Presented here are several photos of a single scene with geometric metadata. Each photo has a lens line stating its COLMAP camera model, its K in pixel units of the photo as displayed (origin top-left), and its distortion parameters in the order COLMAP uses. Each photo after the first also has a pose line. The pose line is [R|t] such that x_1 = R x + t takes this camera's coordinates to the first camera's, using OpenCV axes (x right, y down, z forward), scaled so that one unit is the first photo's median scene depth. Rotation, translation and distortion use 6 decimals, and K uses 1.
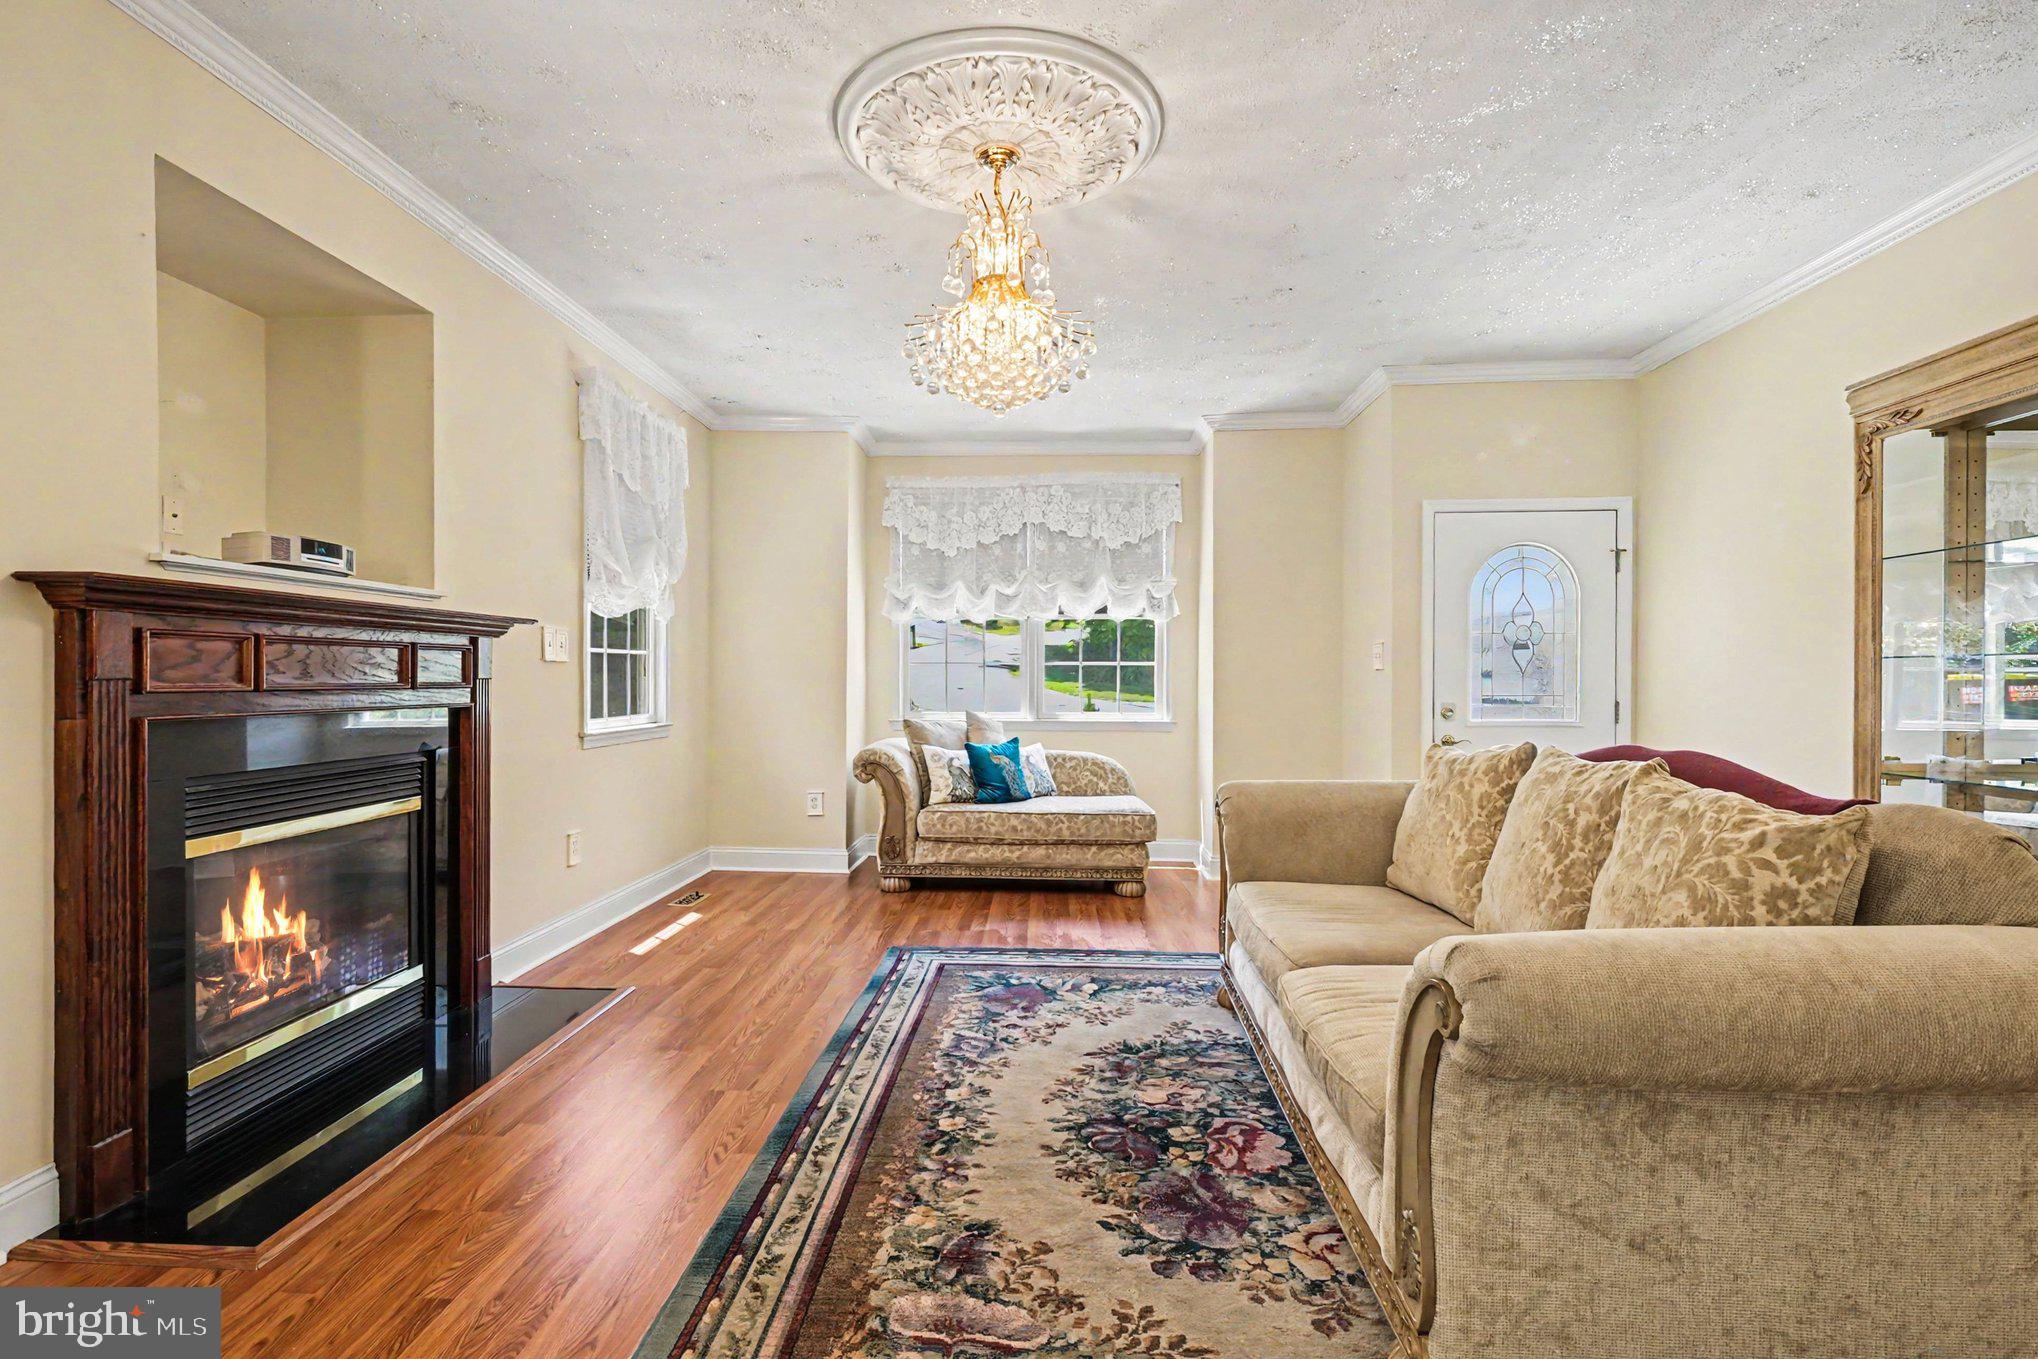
lens RADIAL K [[979.9, 0, 1019.0], [0, 979.9, 679.5], [0, 0, 1]] dist [-0.000410, 0.000344]
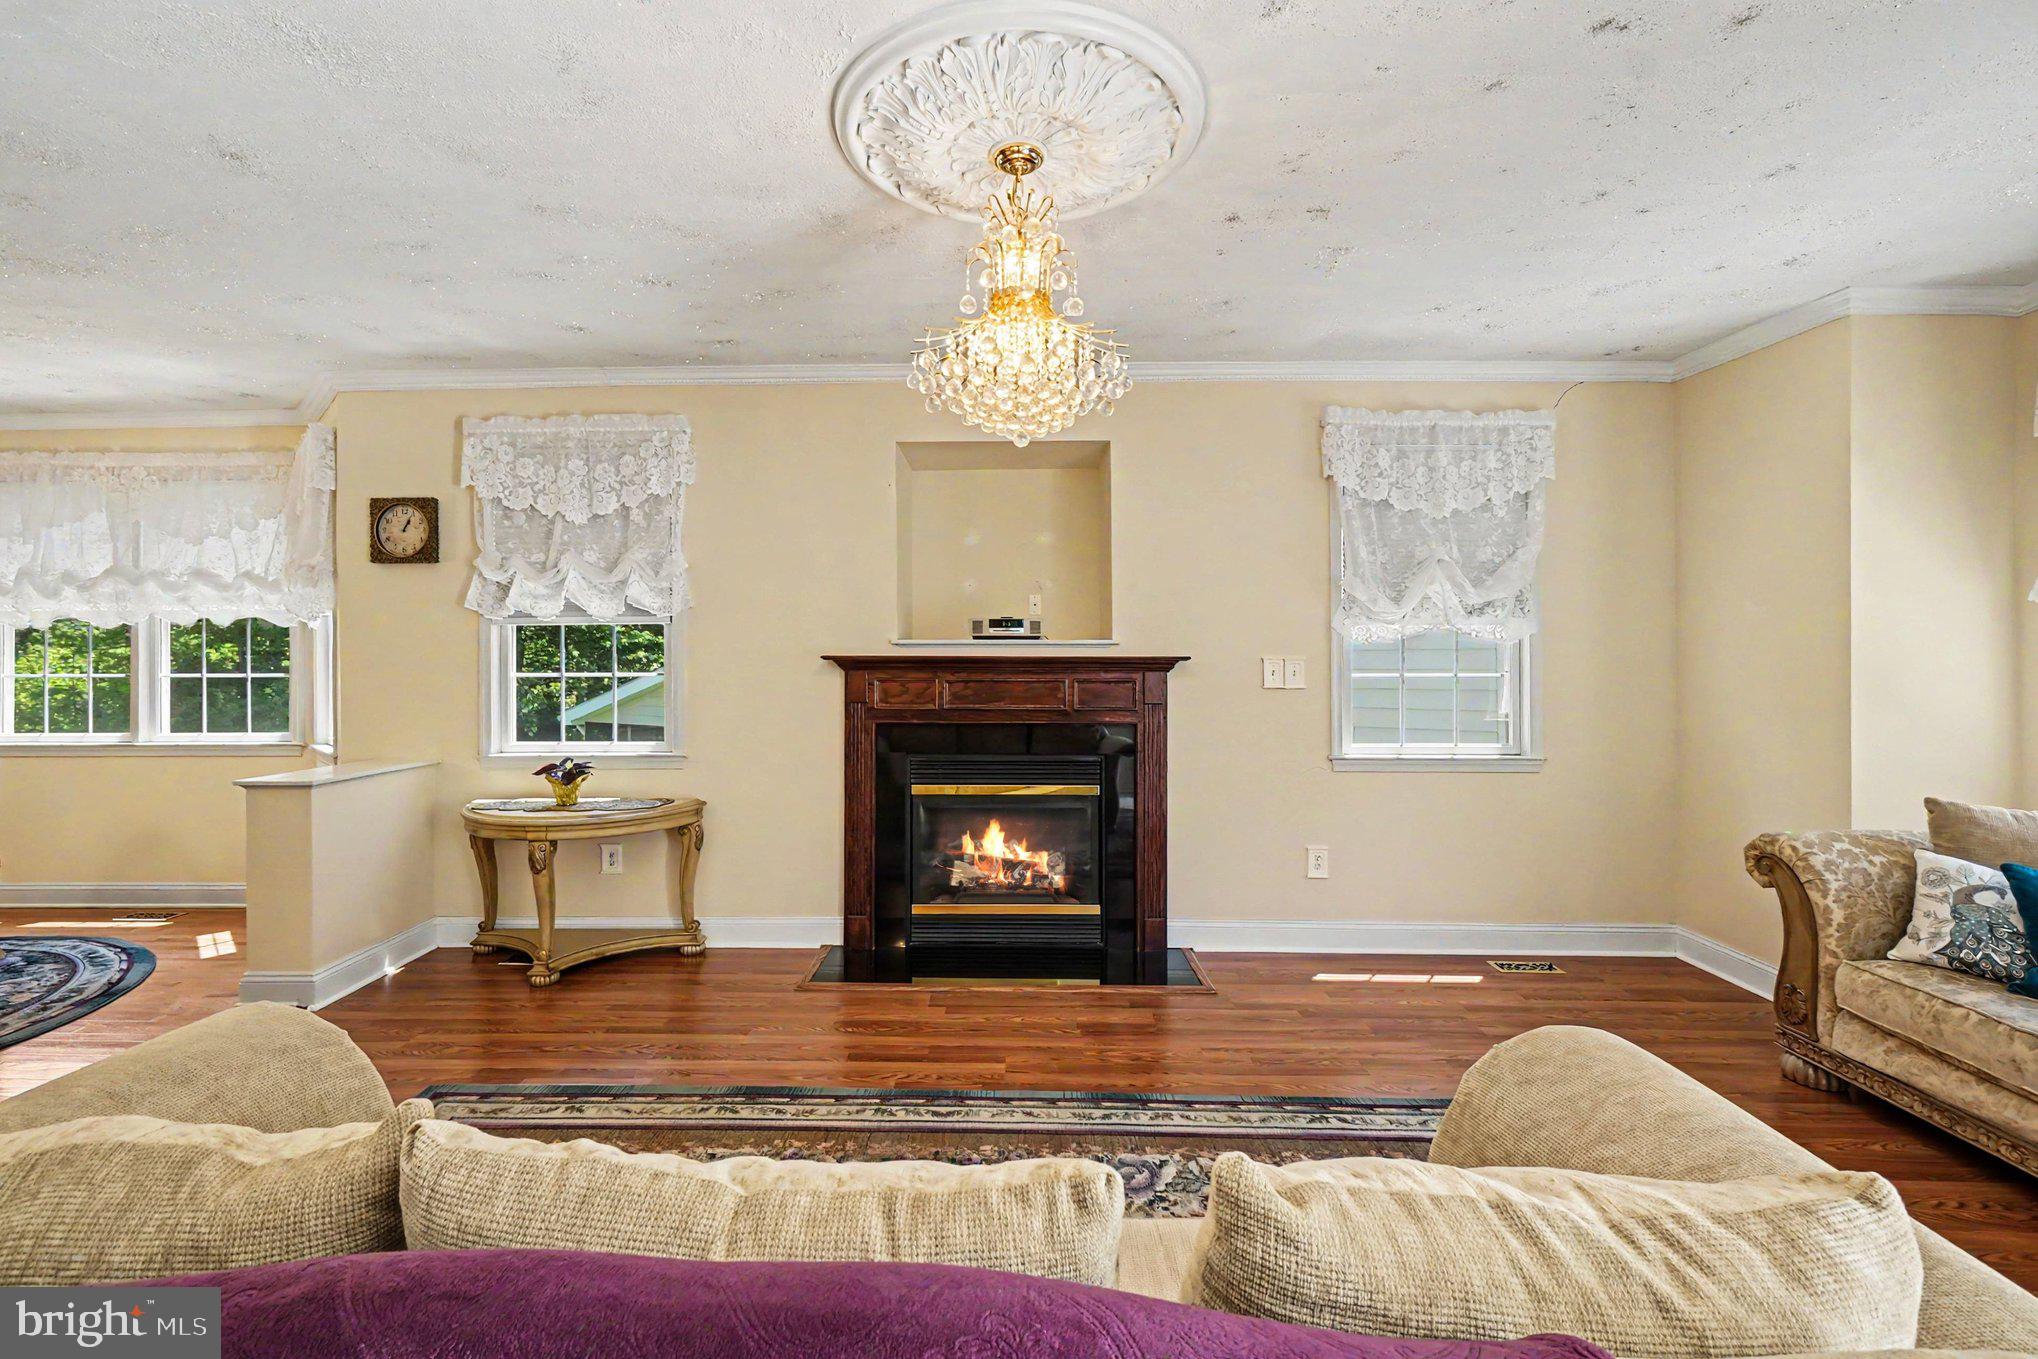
lens RADIAL K [[875.7, 0, 965.2], [0, 875.7, 655.5], [0, 0, 1]] dist [-0.001618, 0.000203]
pose [[0.017472, -0.002644, -0.999844, 0.535961], [-0.005040, 0.999984, -0.002732, -0.053539], [0.999835, 0.005087, 0.017459, 0.641946]]
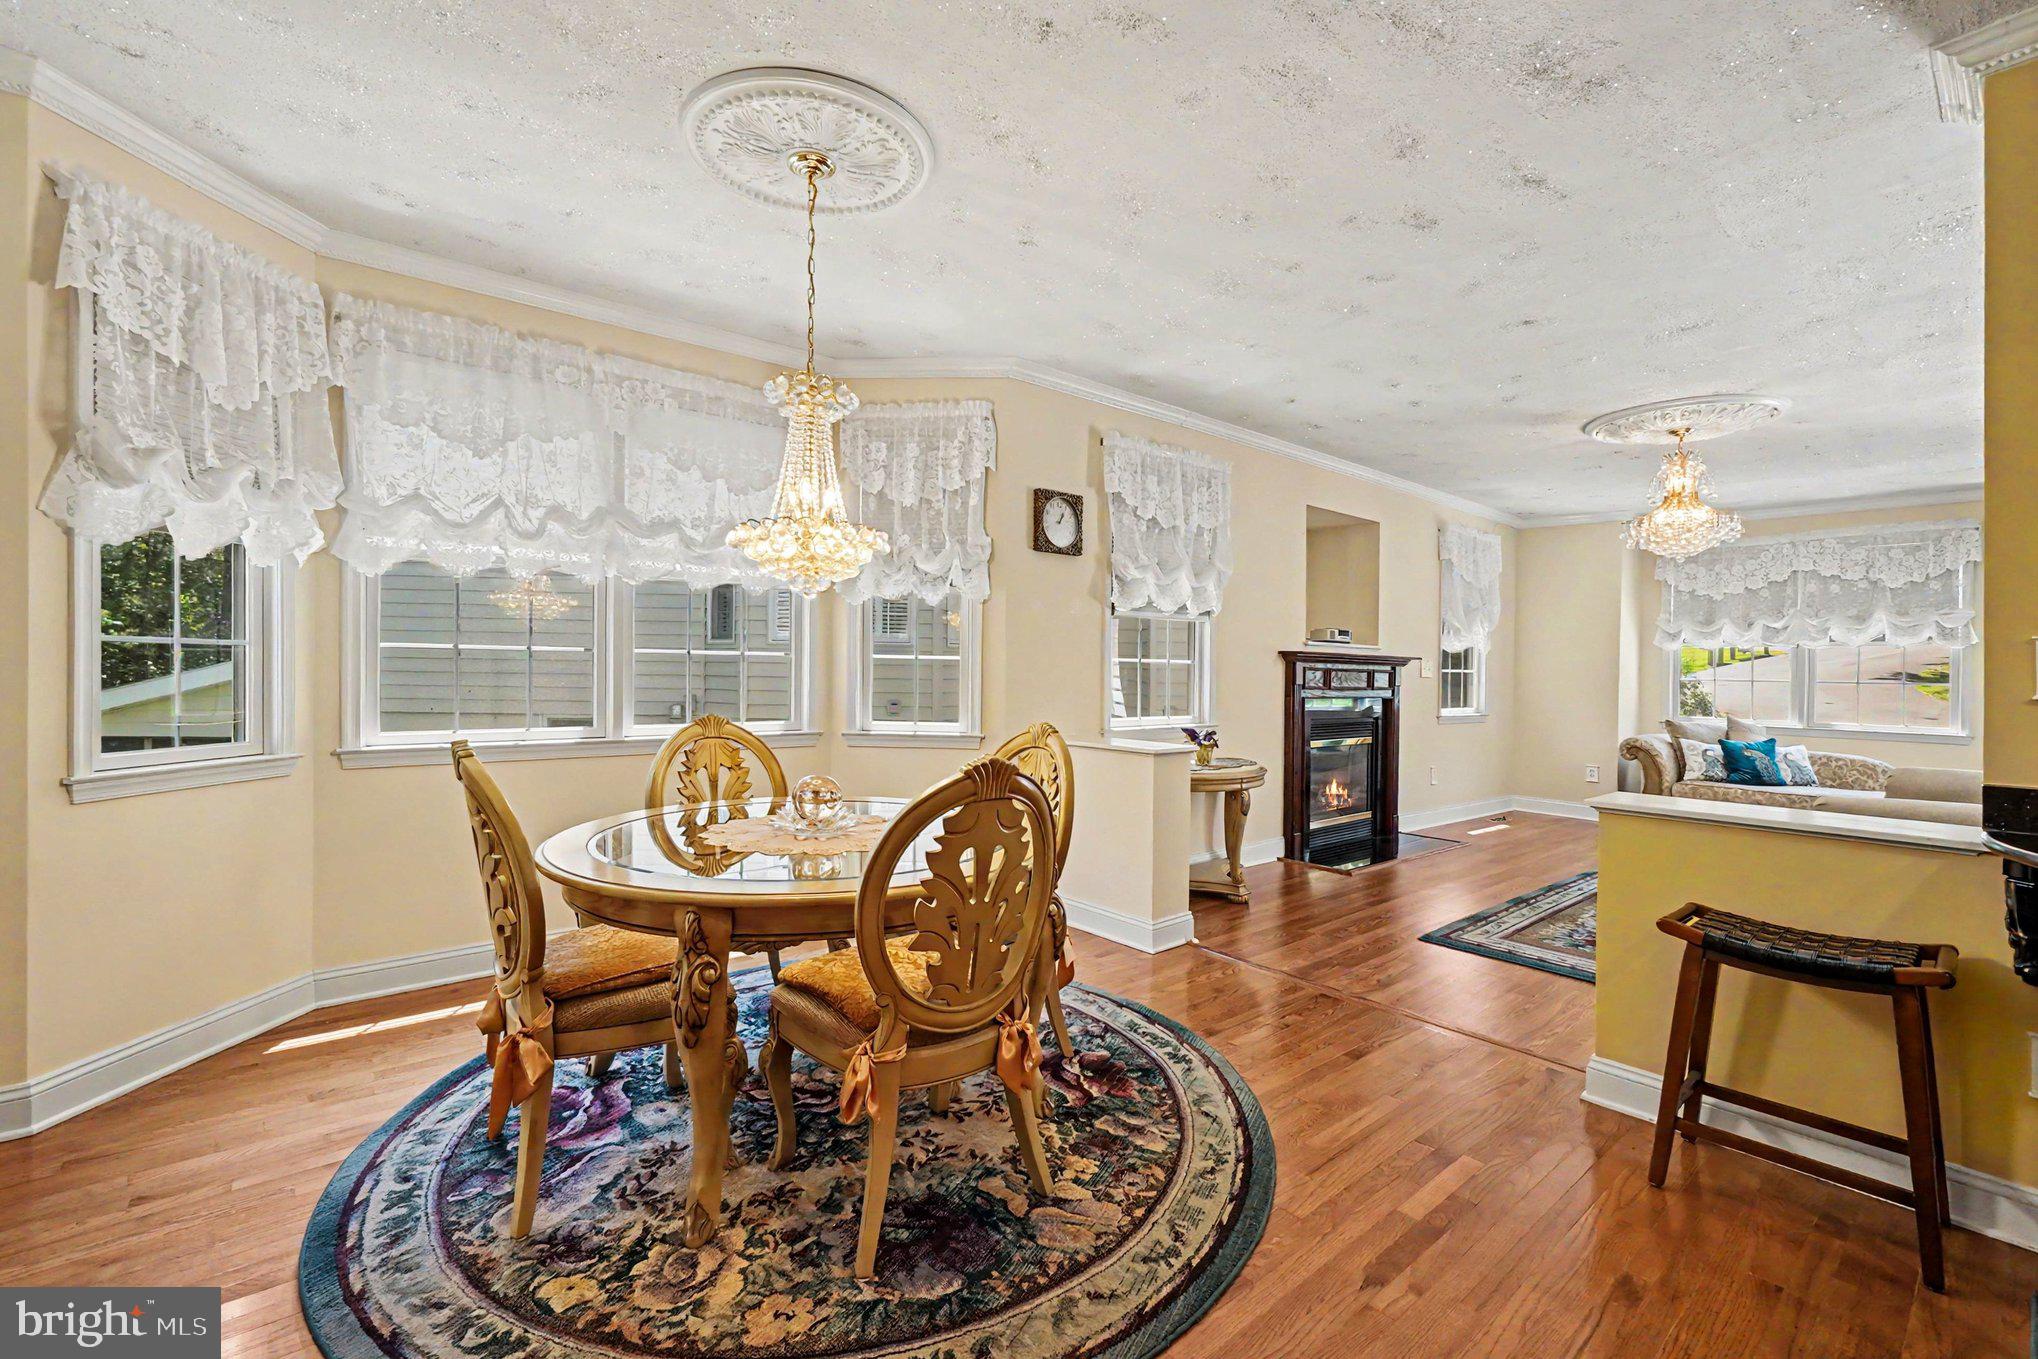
lens RADIAL K [[915.3, 0, 999.9], [0, 915.3, 669.7], [0, 0, 1]] dist [0.025761, 0.000331]
pose [[0.685214, 0.010494, -0.728266, 0.285070], [-0.021490, 0.999752, -0.005815, -0.005119], [0.728024, 0.019635, 0.685270, -0.893874]]
